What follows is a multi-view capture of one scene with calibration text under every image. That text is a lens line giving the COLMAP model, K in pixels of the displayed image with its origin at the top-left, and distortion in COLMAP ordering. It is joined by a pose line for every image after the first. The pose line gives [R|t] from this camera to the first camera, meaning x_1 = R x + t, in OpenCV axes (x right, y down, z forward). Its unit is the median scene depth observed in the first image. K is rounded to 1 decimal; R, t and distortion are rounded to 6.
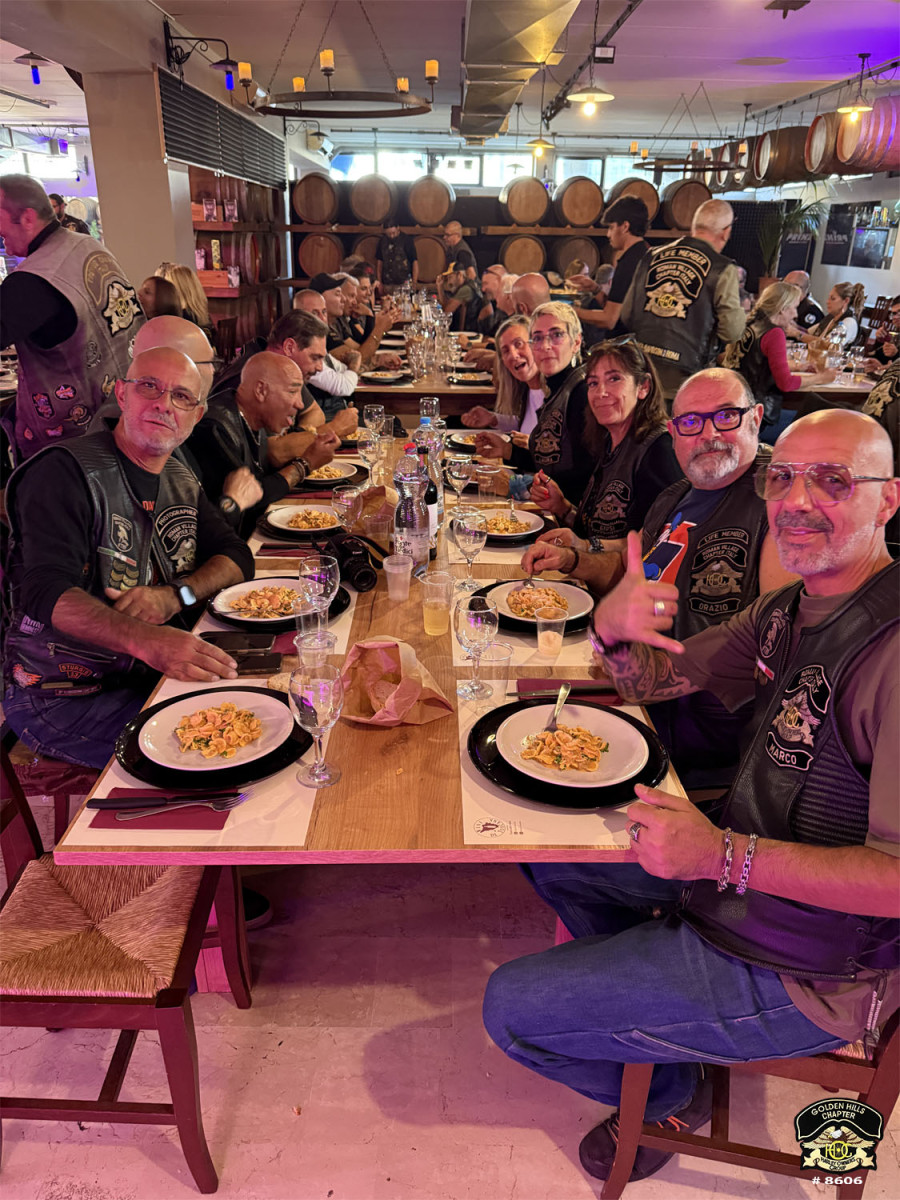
lens RADIAL K [[853.6, 0, 448.7], [0, 853.6, 620.1], [0, 0, 1]] dist [-0.000434, -0.008160]
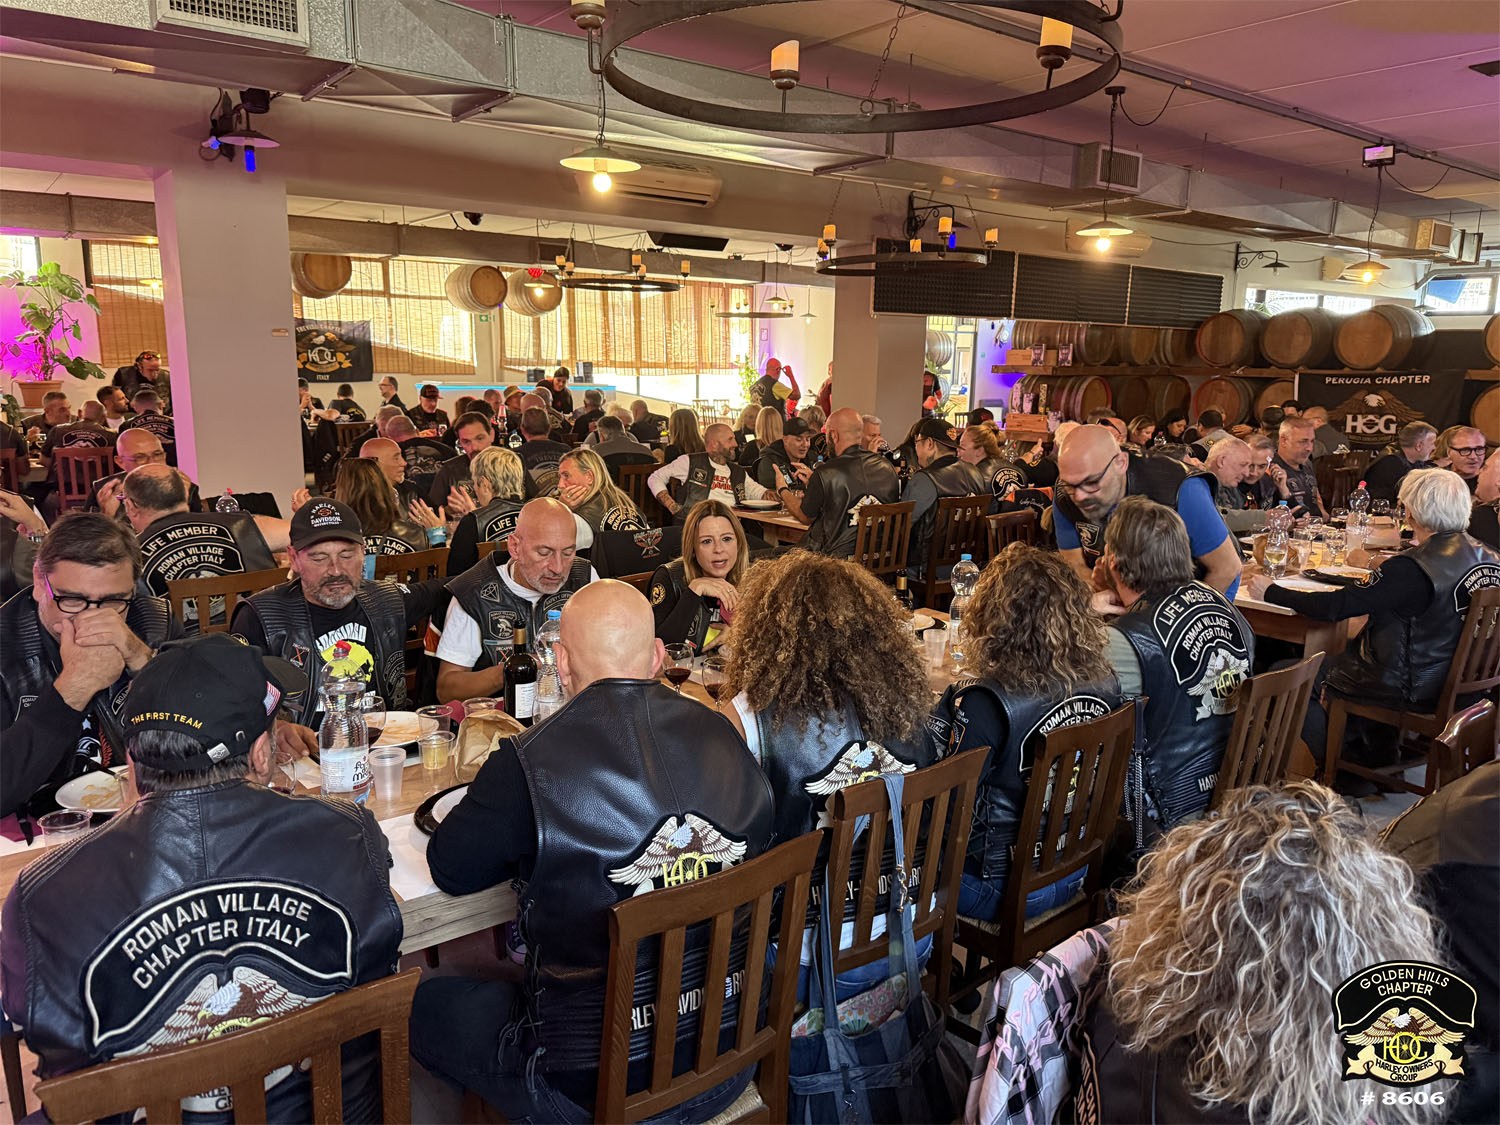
lens RADIAL K [[1081.5, 0, 750.0], [0, 1081.5, 562.5], [0, 0, 1]] dist [-0.001789, -0.009556]
pose [[0.597997, 0.138764, -0.789395, 0.419293], [-0.332110, 0.939268, -0.086476, -0.047229], [0.729454, 0.313878, 0.607765, 0.096343]]
